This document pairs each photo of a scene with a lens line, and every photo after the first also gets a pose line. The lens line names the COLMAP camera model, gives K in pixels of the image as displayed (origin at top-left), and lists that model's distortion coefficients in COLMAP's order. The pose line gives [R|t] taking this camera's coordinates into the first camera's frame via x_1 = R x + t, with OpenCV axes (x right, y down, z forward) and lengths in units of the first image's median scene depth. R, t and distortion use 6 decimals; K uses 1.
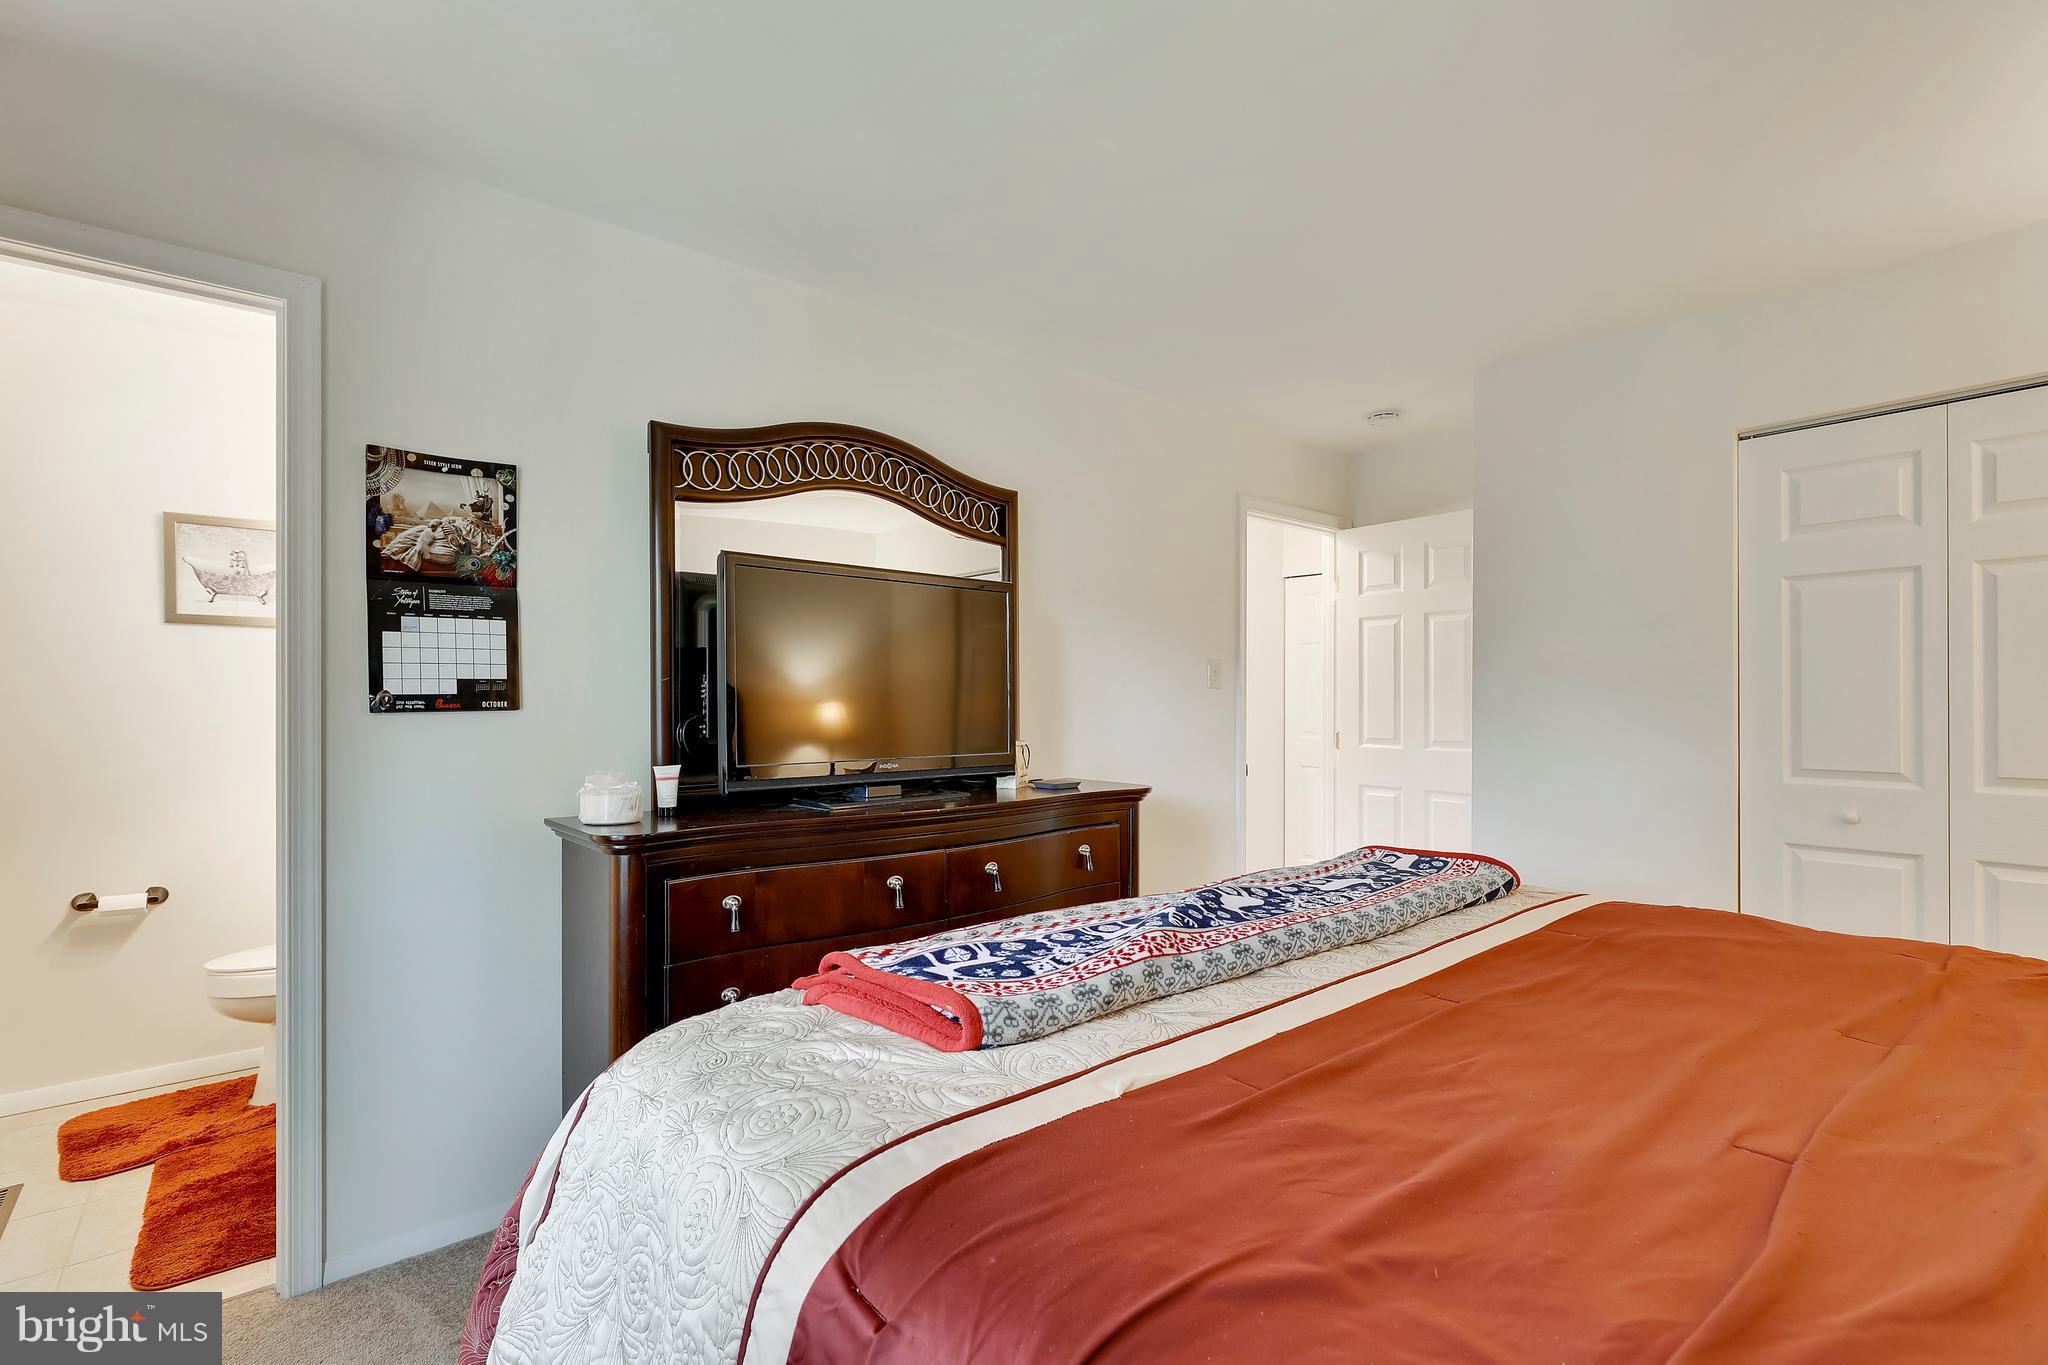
lens RADIAL K [[926.2, 0, 1015.8], [0, 926.2, 696.0], [0, 0, 1]] dist [-0.001631, -0.000366]
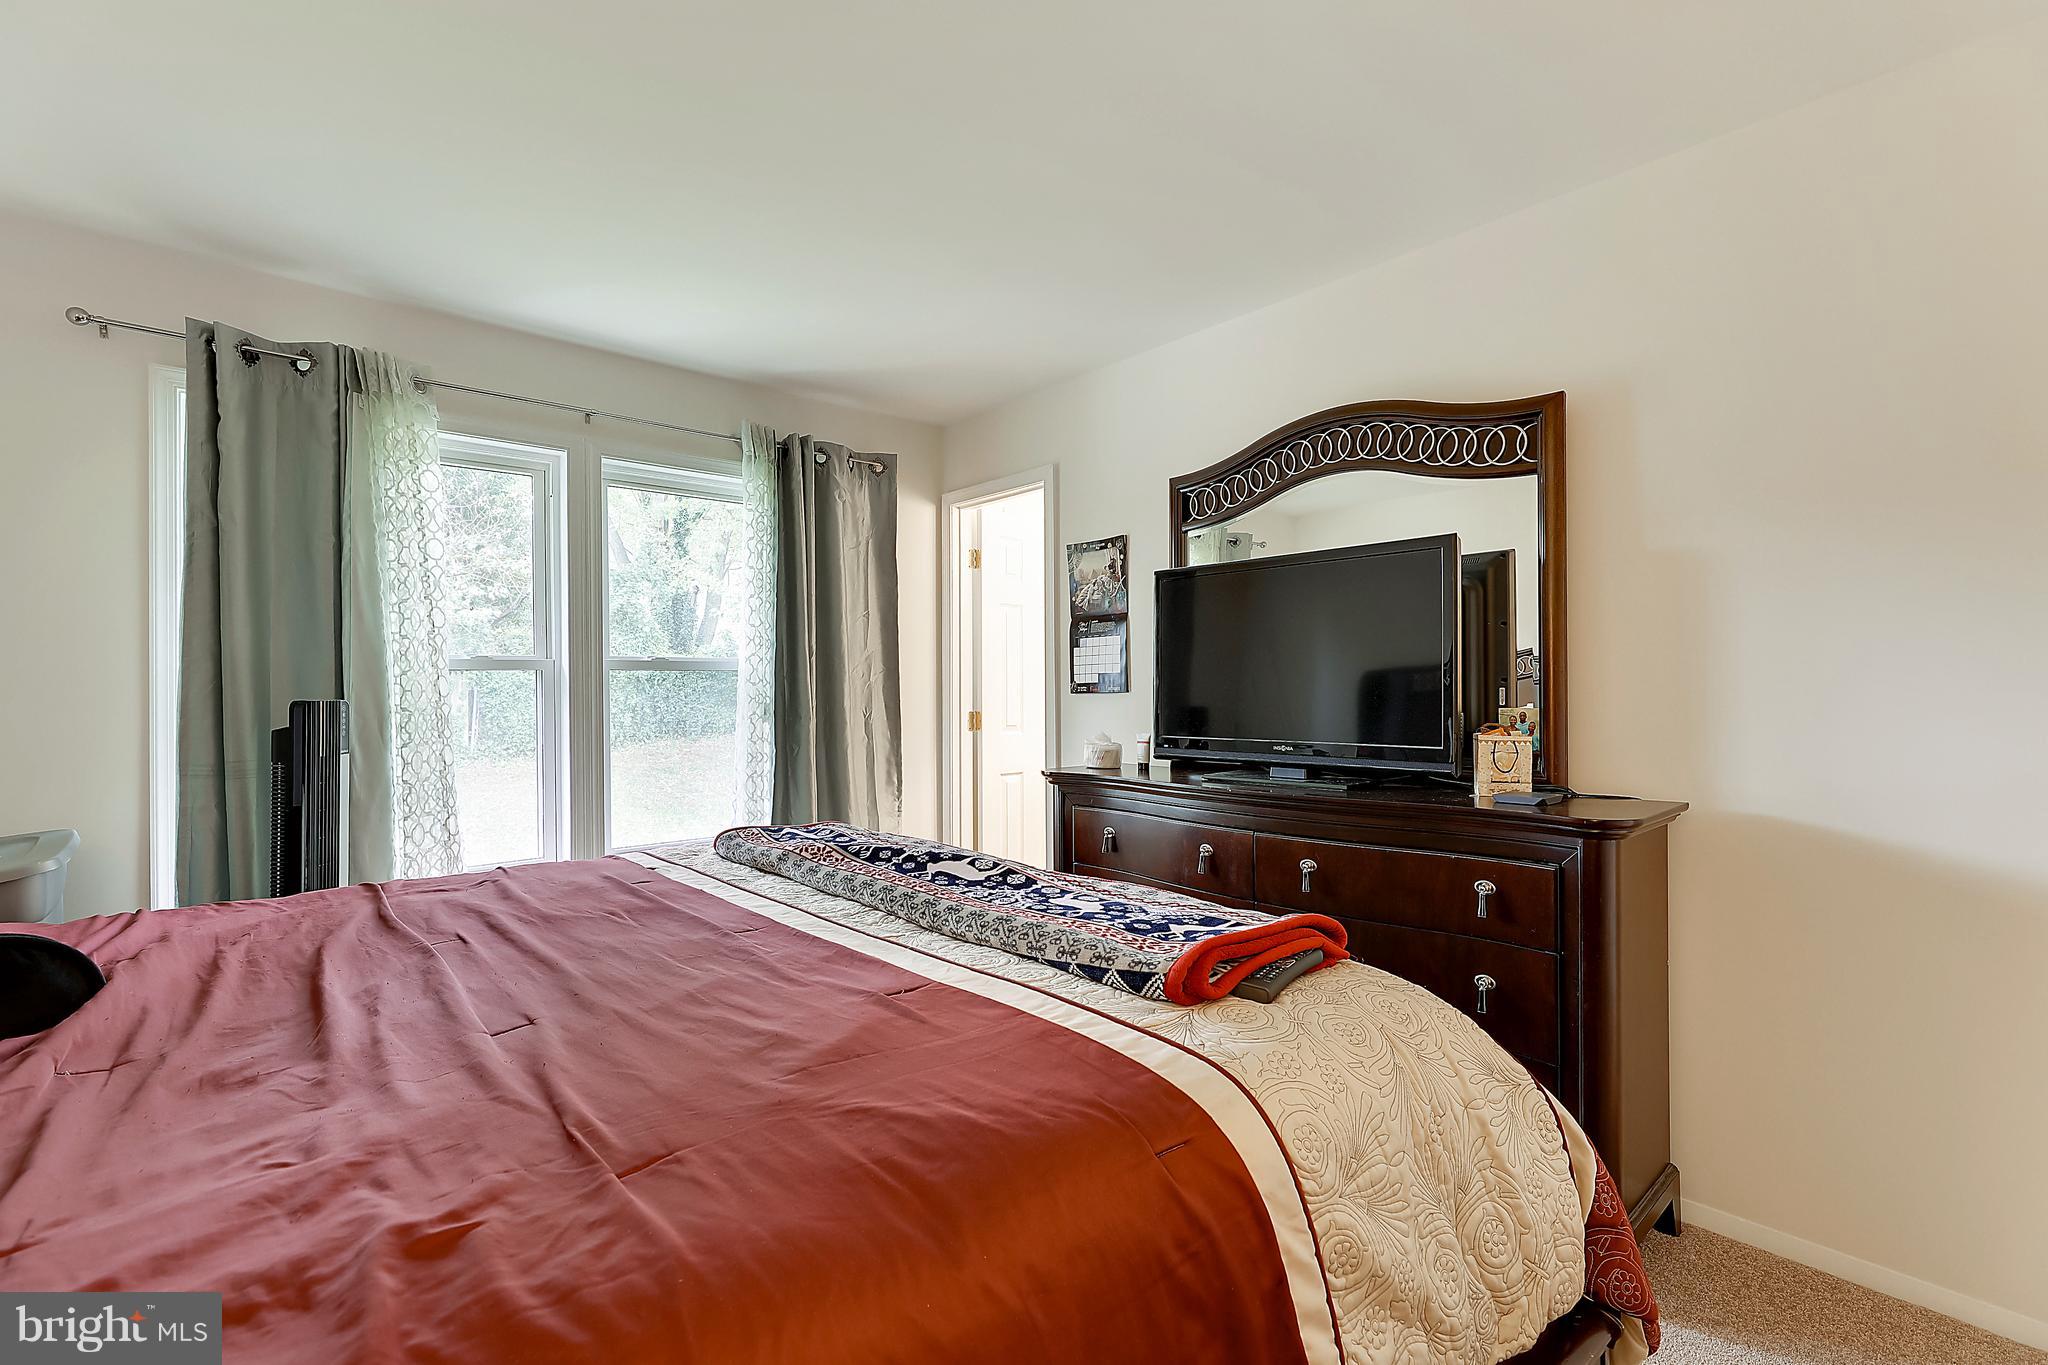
lens RADIAL K [[926.2, 0, 1018.6], [0, 926.2, 691.2], [0, 0, 1]] dist [-0.001631, -0.000366]
pose [[0.016912, 0.003499, -0.999851, 1.061908], [0.016139, 0.999863, 0.003772, 0.004908], [0.999727, -0.016200, 0.016853, 0.832916]]
